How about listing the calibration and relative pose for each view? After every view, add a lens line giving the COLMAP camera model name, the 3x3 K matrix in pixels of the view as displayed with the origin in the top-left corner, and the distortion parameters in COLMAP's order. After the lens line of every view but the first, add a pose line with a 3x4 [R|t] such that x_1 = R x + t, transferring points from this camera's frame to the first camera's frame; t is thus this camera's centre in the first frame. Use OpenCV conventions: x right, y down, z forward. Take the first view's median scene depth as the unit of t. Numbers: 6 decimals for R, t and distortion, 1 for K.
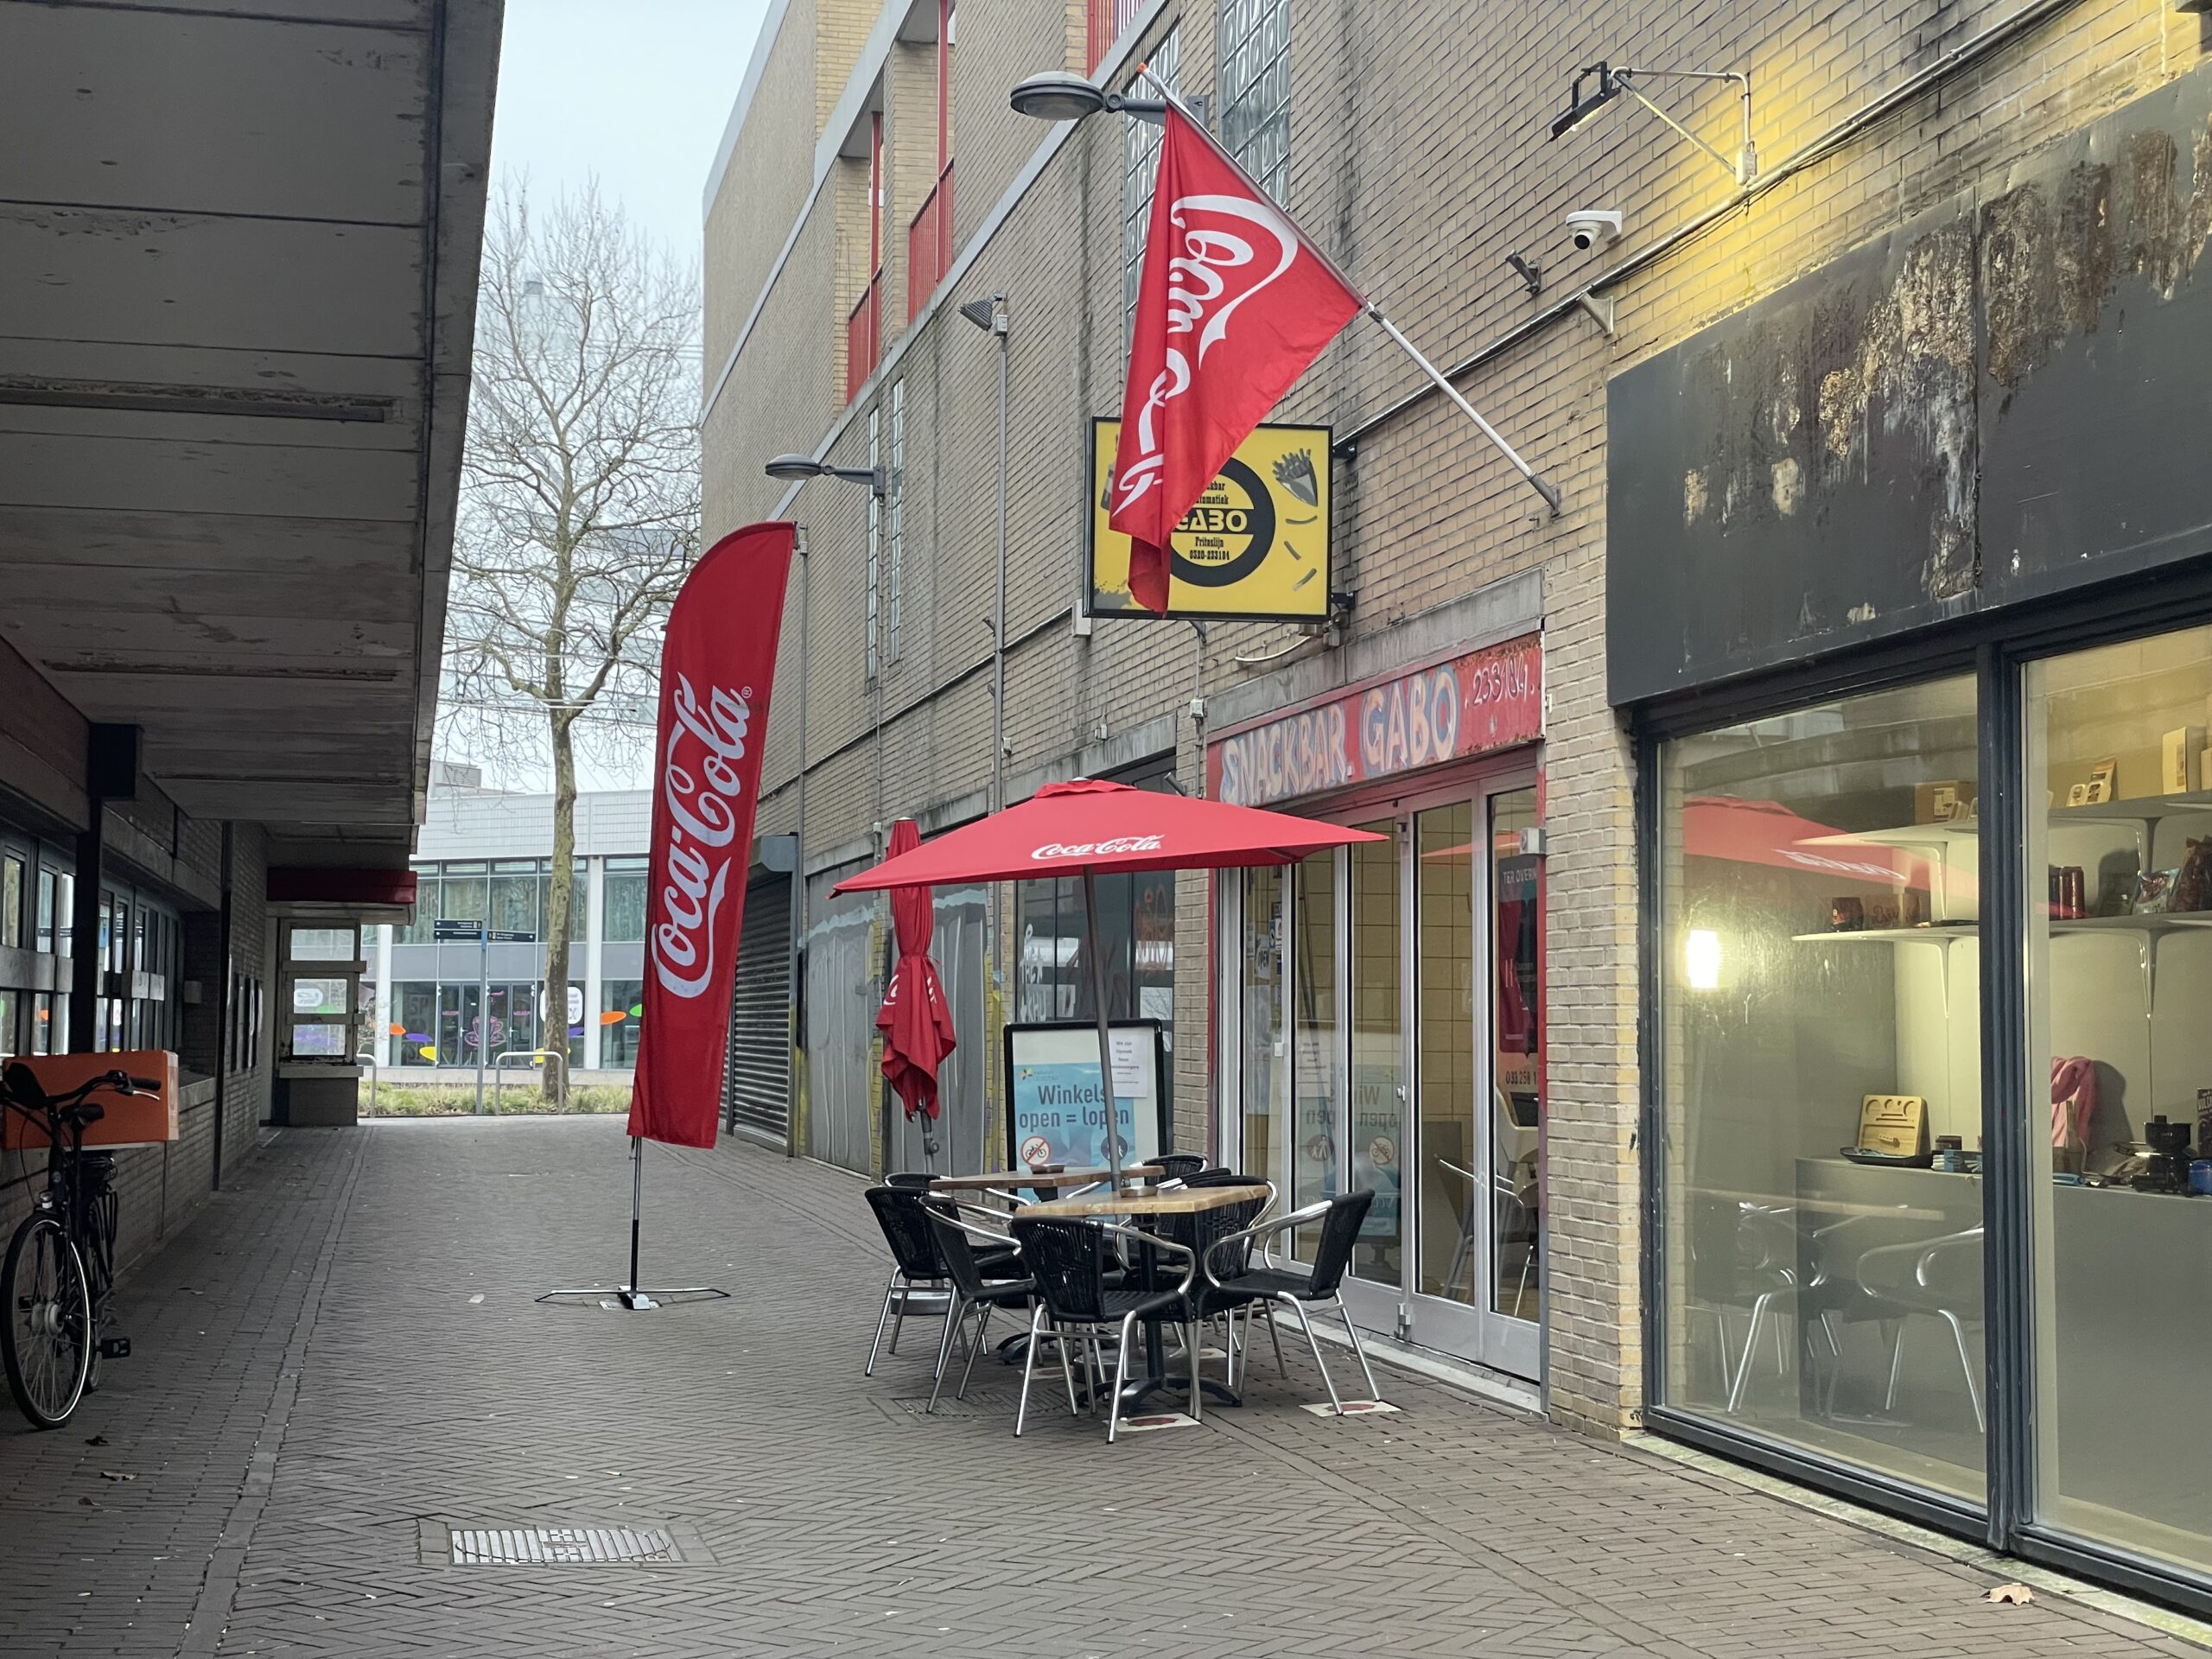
lens RADIAL K [[3284.7, 0, 1105.3], [0, 3284.7, 828.8], [0, 0, 1]] dist [0.071070, 0.000000]
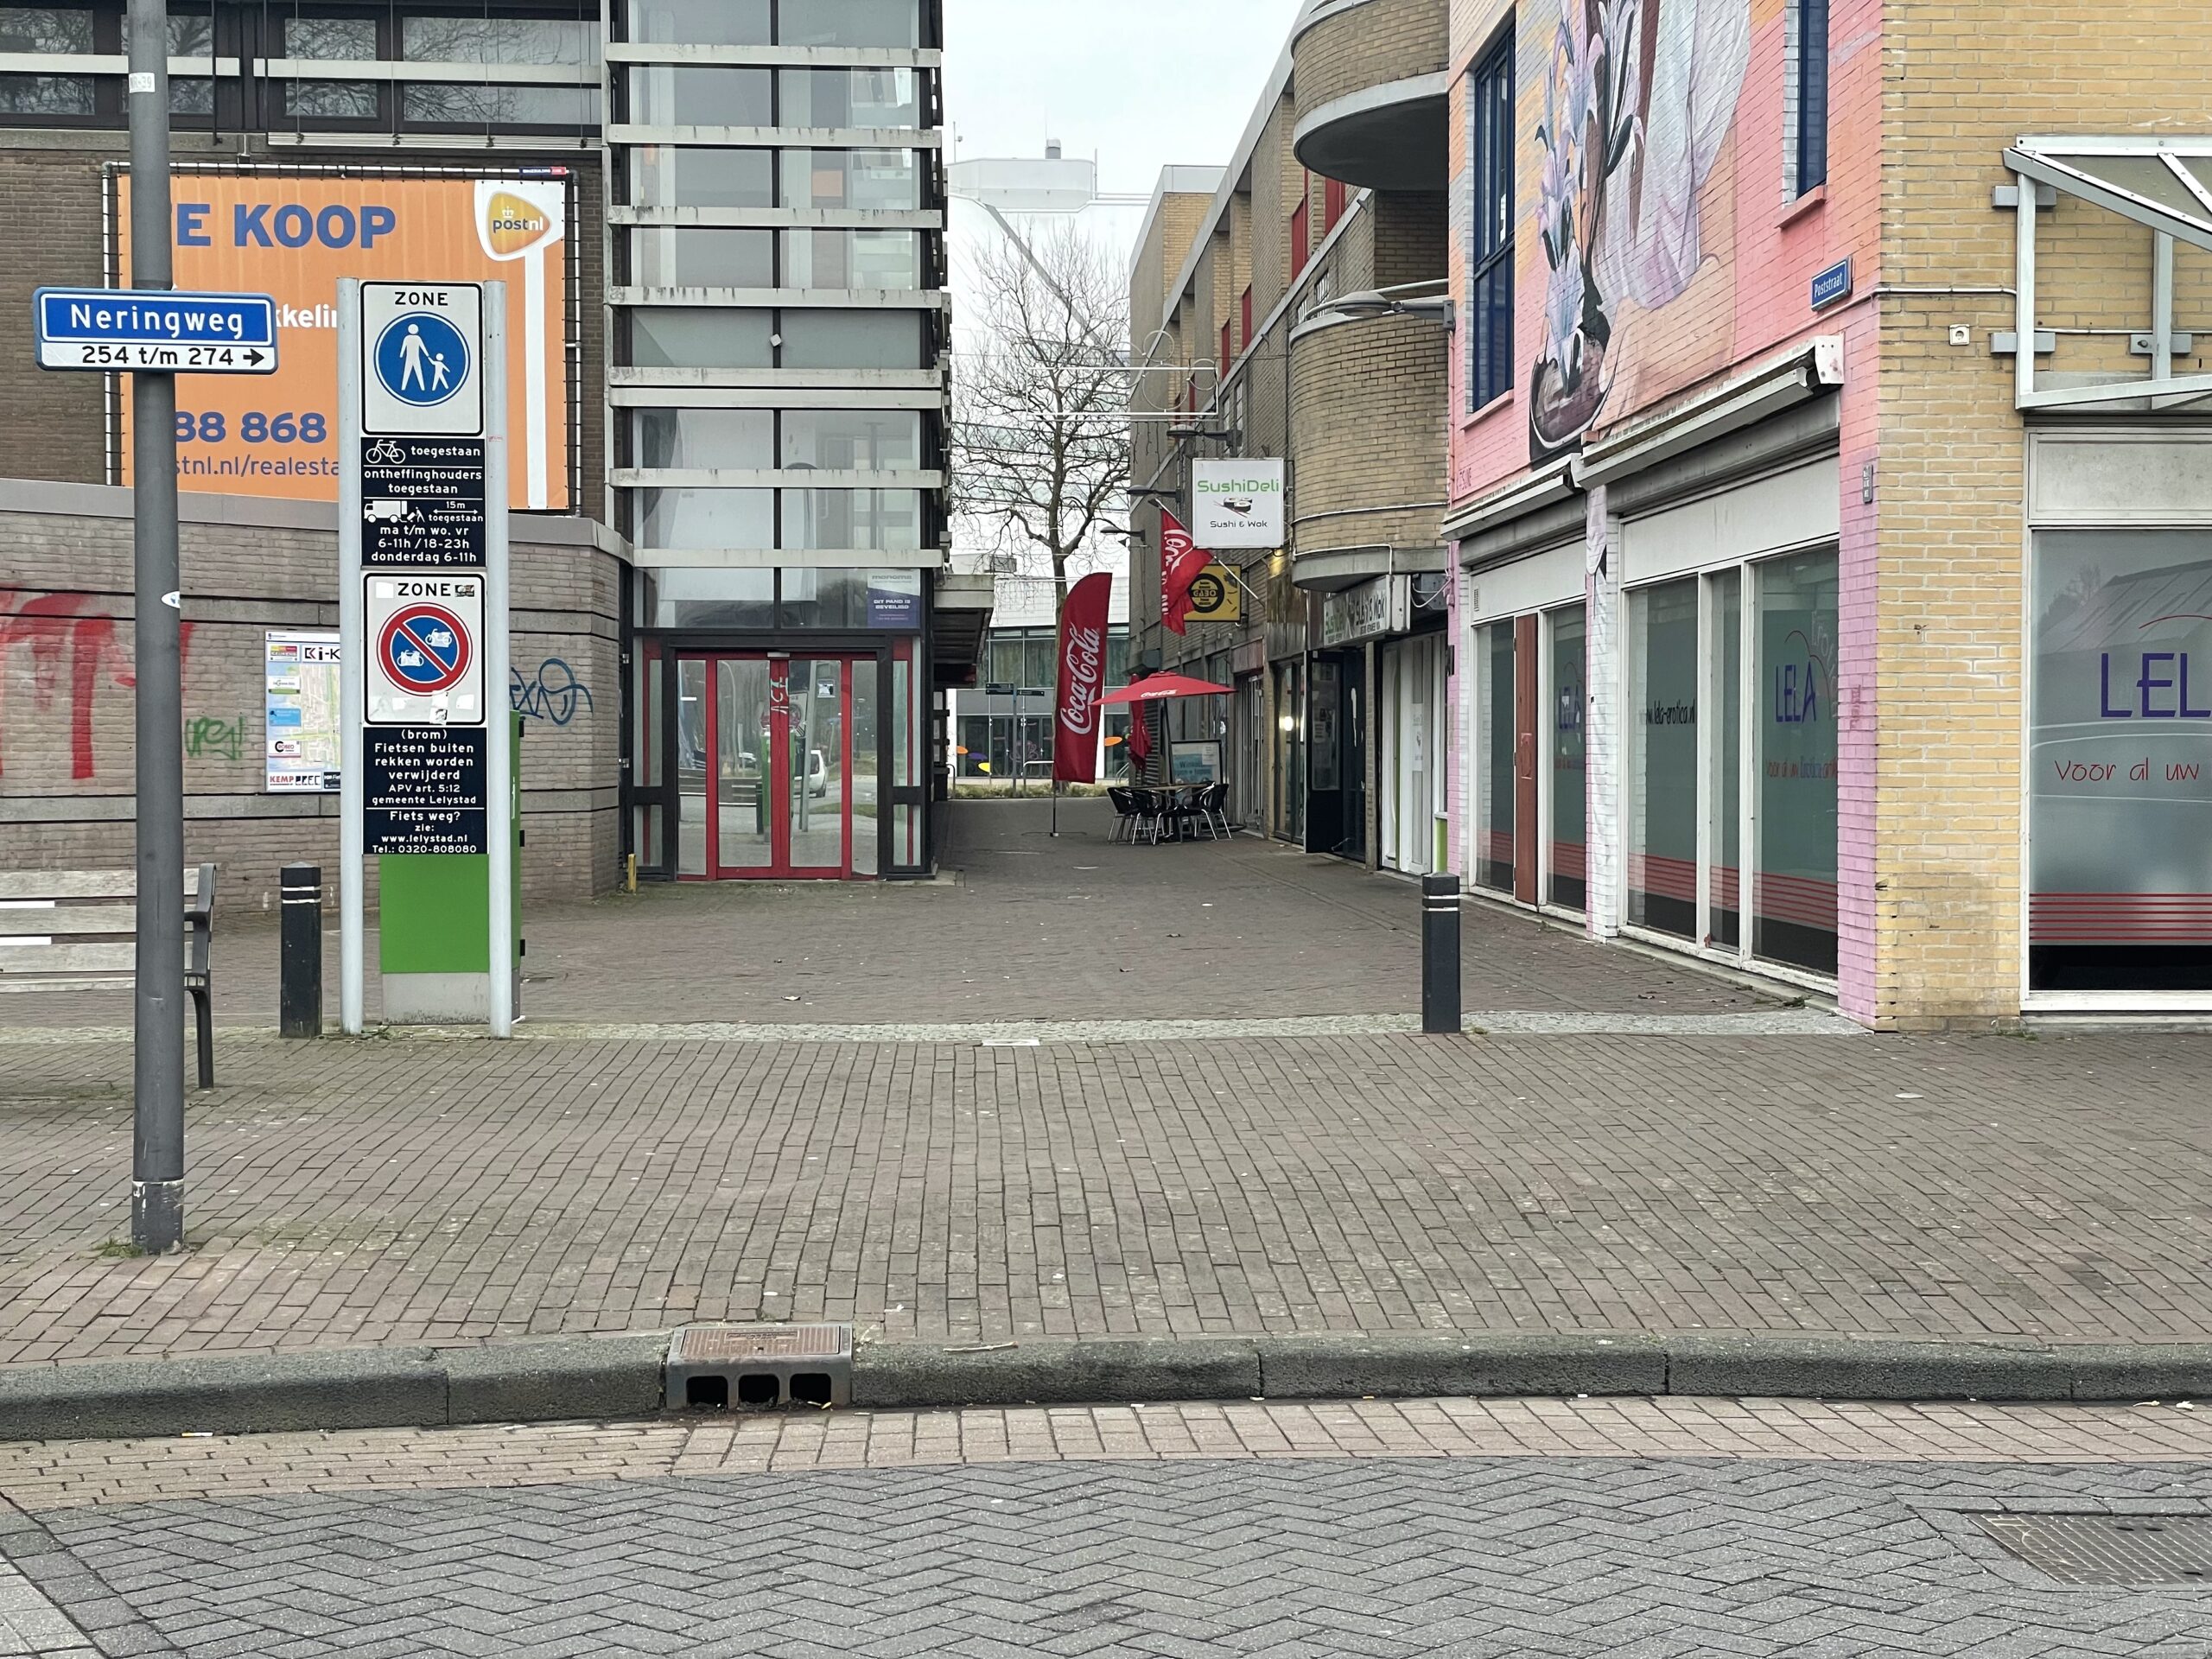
lens RADIAL K [[3284.7, 0, 1107.5], [0, 3284.7, 831.8], [0, 0, 1]] dist [0.071070, 0.000000]
pose [[0.986425, -0.006188, -0.164097, 0.161689], [0.020254, 0.996245, 0.084182, -0.045010], [0.162960, -0.086363, 0.982846, -0.787240]]
